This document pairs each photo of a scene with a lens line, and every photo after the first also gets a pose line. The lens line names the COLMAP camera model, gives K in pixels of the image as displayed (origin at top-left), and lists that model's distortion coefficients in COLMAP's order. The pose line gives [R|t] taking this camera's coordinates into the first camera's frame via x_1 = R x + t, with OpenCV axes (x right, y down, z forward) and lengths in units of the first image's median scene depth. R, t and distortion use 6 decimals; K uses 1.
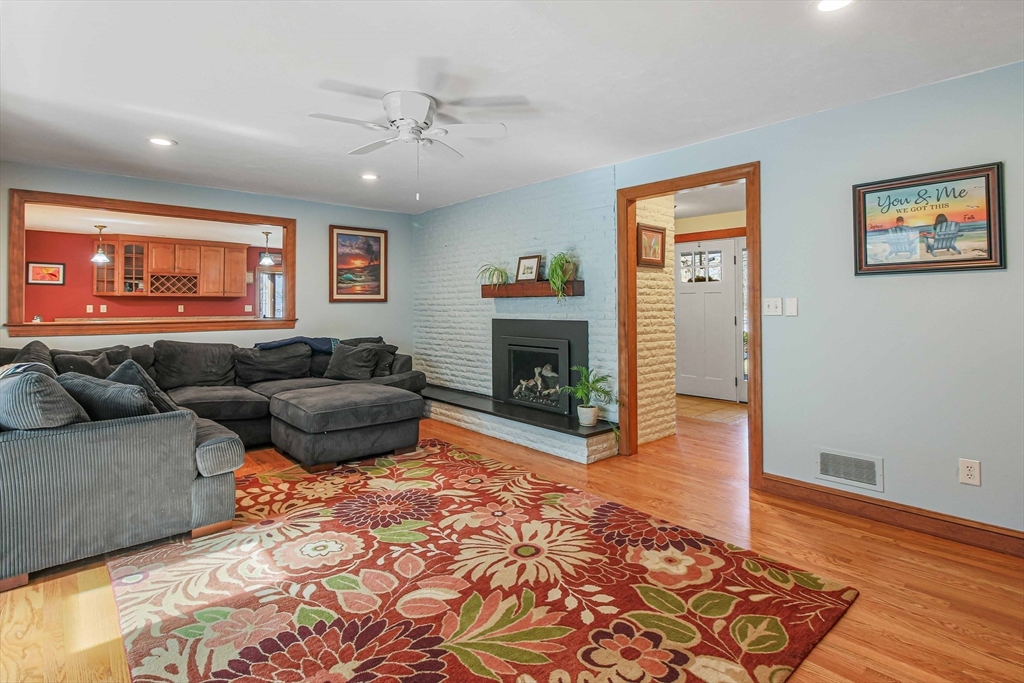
lens RADIAL K [[506.6, 0, 511.5], [0, 506.6, 302.2], [0, 0, 1]] dist [0.000043, -0.000011]
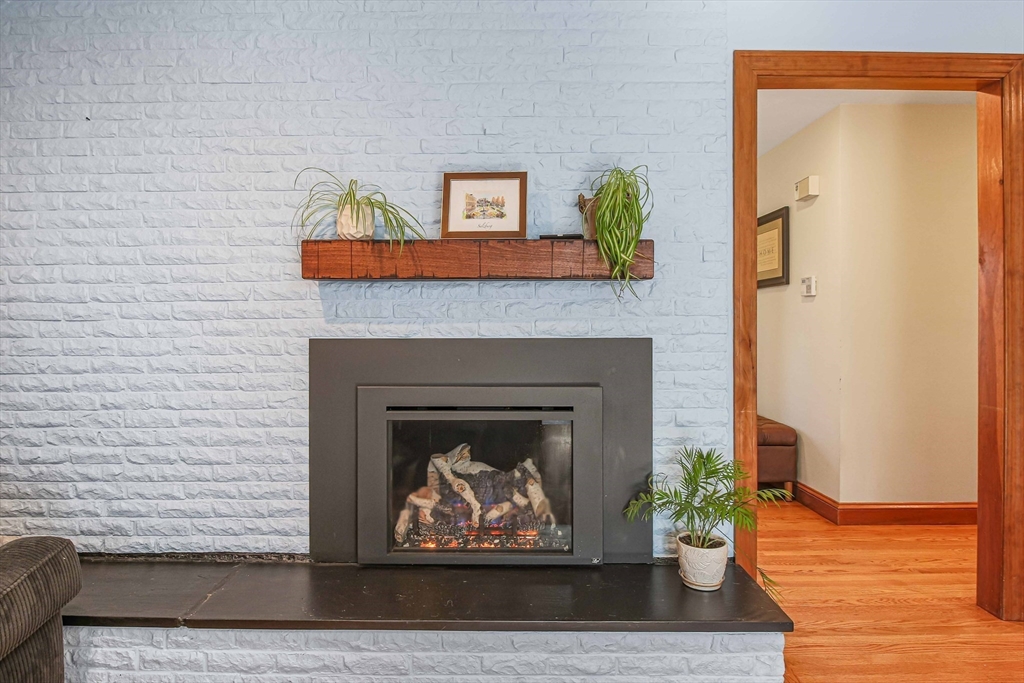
lens RADIAL K [[586.7, 0, 511.3], [0, 586.7, 320.1], [0, 0, 1]] dist [-0.004479, -0.001818]
pose [[0.678024, 0.003952, 0.735029, -0.238534], [-0.005762, 0.999983, -0.000062, 0.017595], [-0.735017, -0.004193, 0.678036, 0.591363]]
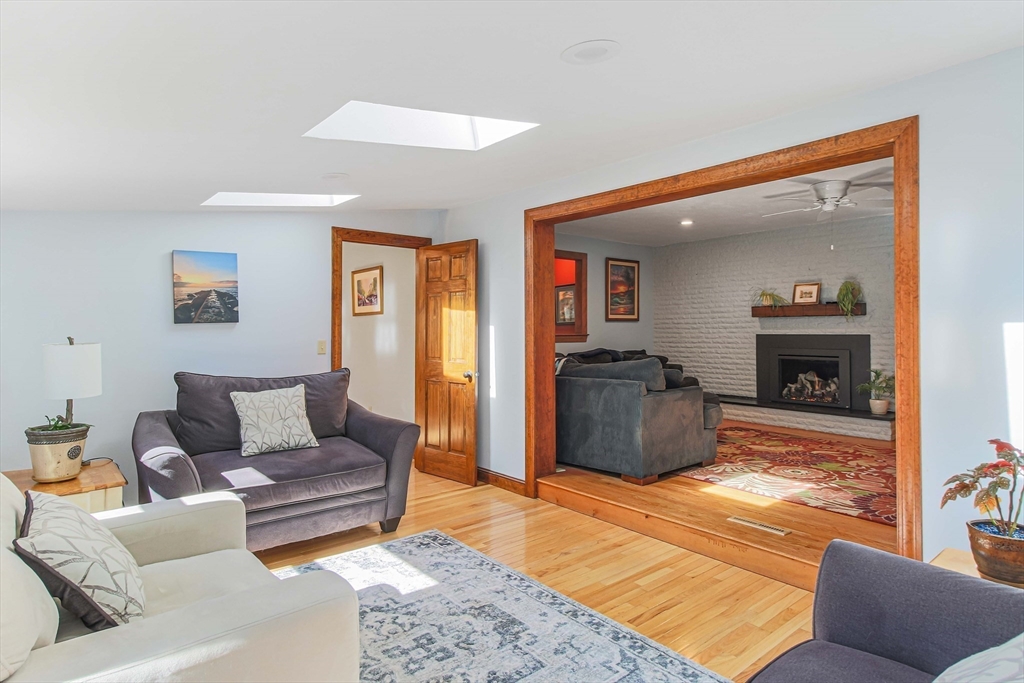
lens RADIAL K [[558.3, 0, 509.2], [0, 558.3, 321.4], [0, 0, 1]] dist [0.007197, 0.000174]
pose [[0.998683, 0.000815, -0.051298, -0.544952], [-0.001326, 0.999950, -0.009920, 0.015273], [0.051287, 0.009975, 0.998634, -0.366270]]
